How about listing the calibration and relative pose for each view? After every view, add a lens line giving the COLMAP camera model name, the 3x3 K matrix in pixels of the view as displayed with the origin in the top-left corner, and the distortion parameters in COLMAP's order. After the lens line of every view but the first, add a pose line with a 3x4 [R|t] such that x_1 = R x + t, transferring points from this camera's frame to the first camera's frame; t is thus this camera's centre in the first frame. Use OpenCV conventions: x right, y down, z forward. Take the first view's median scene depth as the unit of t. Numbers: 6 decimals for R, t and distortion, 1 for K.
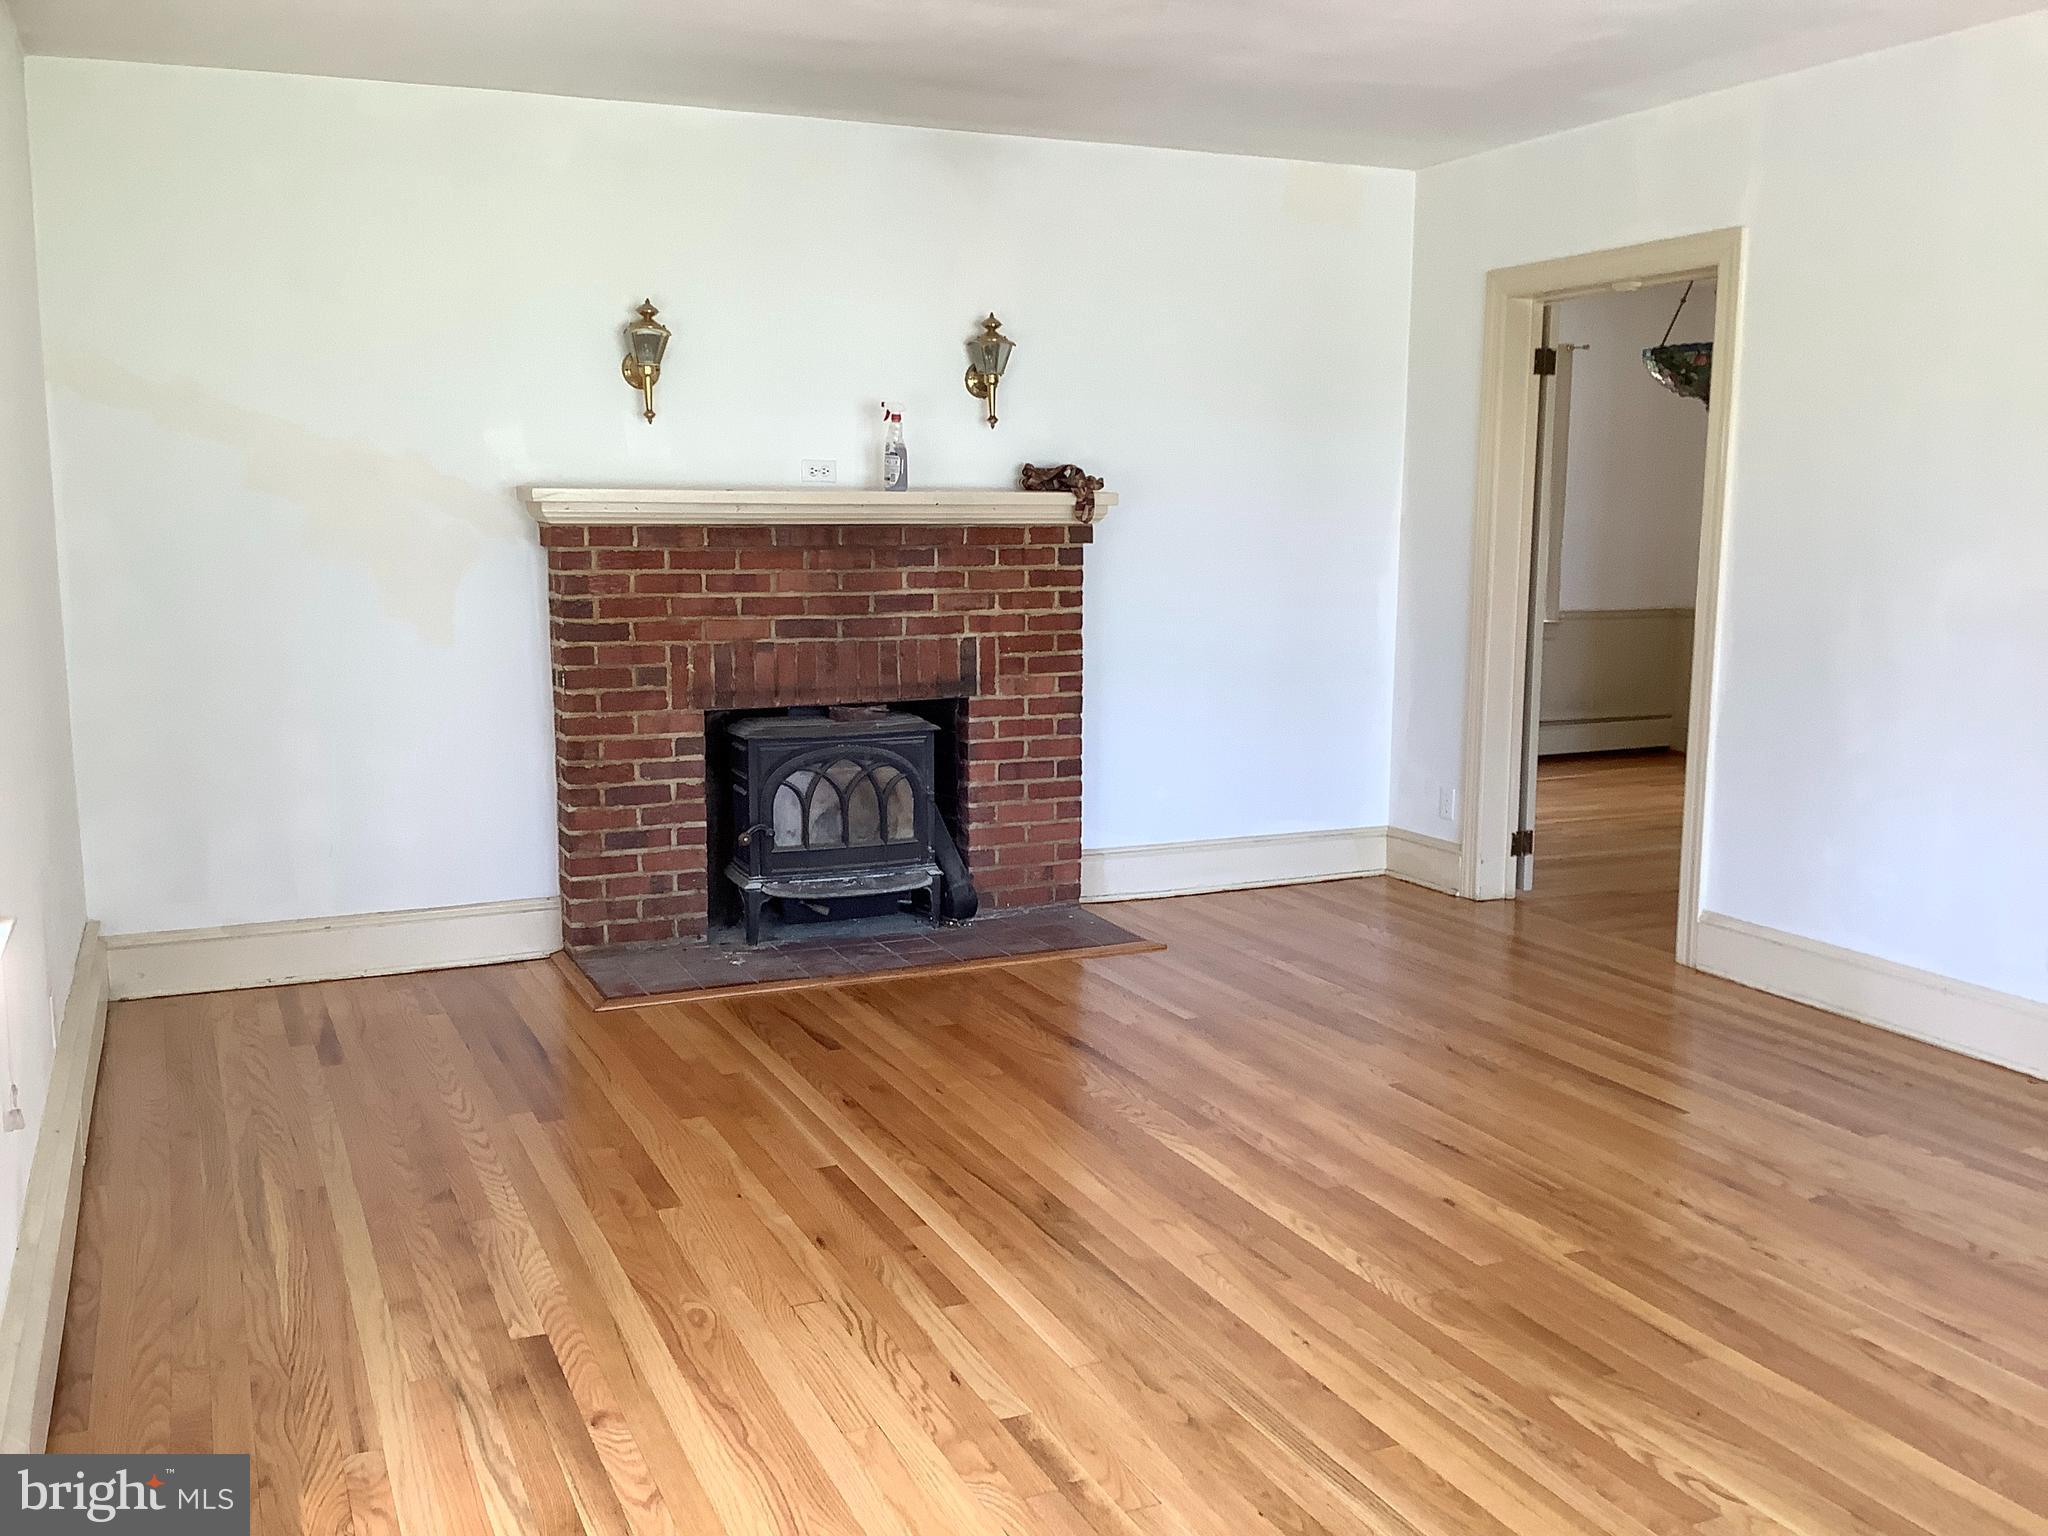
lens RADIAL K [[1873.4, 0, 1027.2], [0, 1873.4, 772.6], [0, 0, 1]] dist [0.040993, 0.000000]
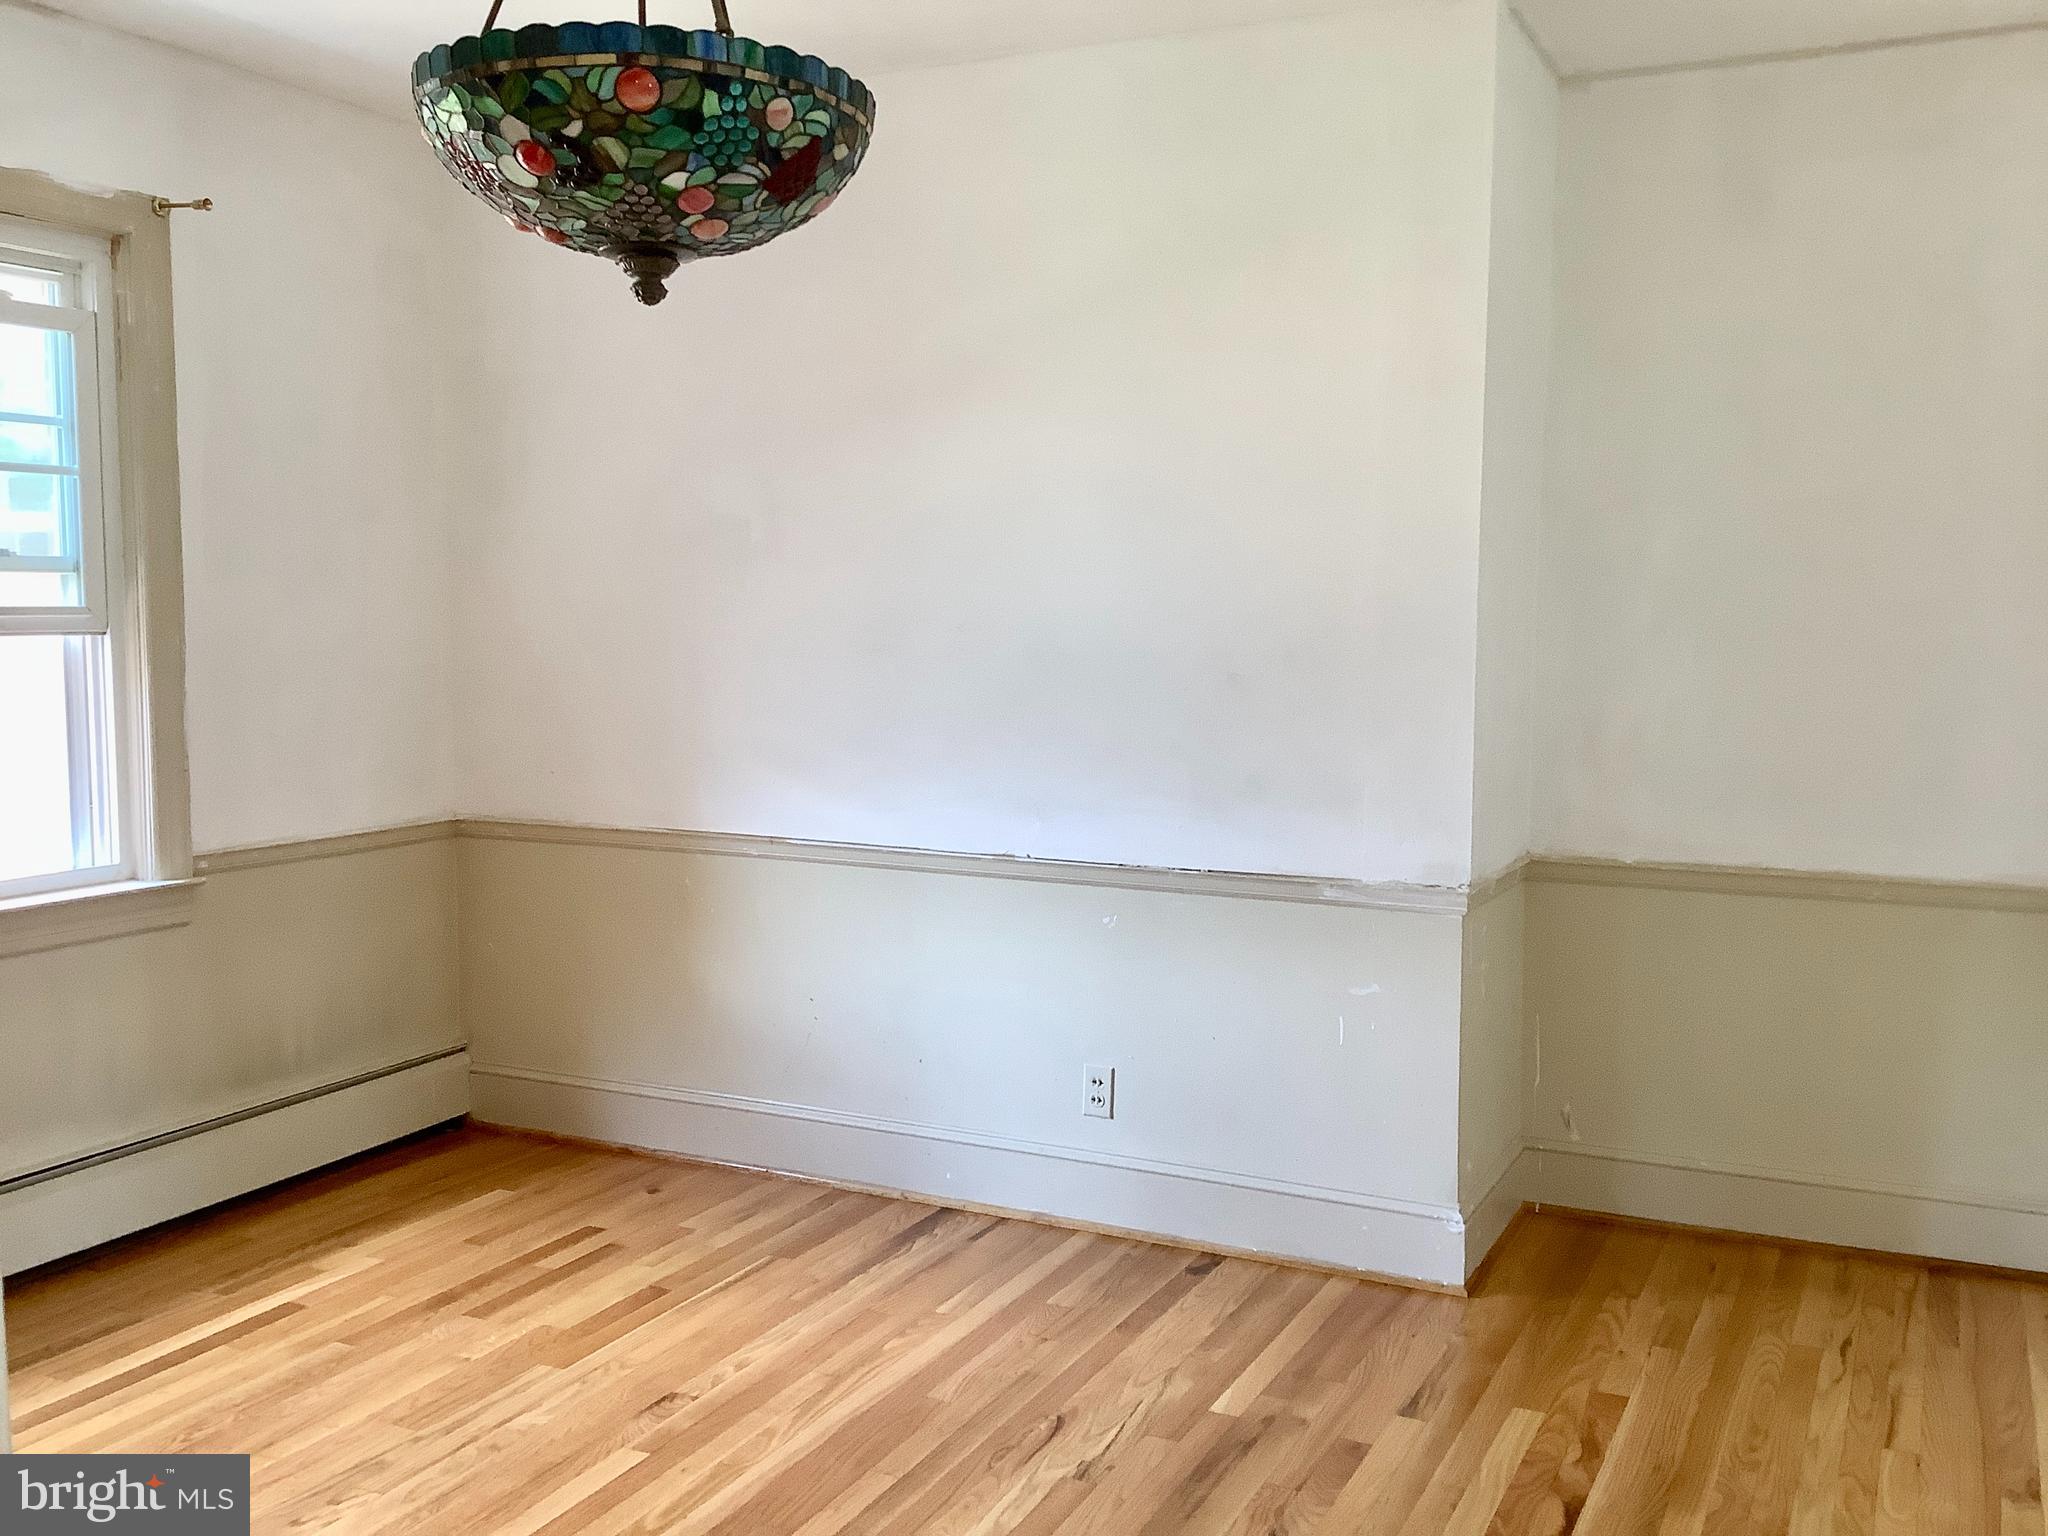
lens RADIAL K [[1873.4, 0, 1027.4], [0, 1873.4, 767.8], [0, 0, 1]] dist [0.040993, 0.000000]
pose [[0.771555, -0.053740, 0.633889, 0.232848], [0.085292, 0.996168, -0.019363, -0.114884], [-0.630419, 0.069005, 0.773182, 0.803558]]
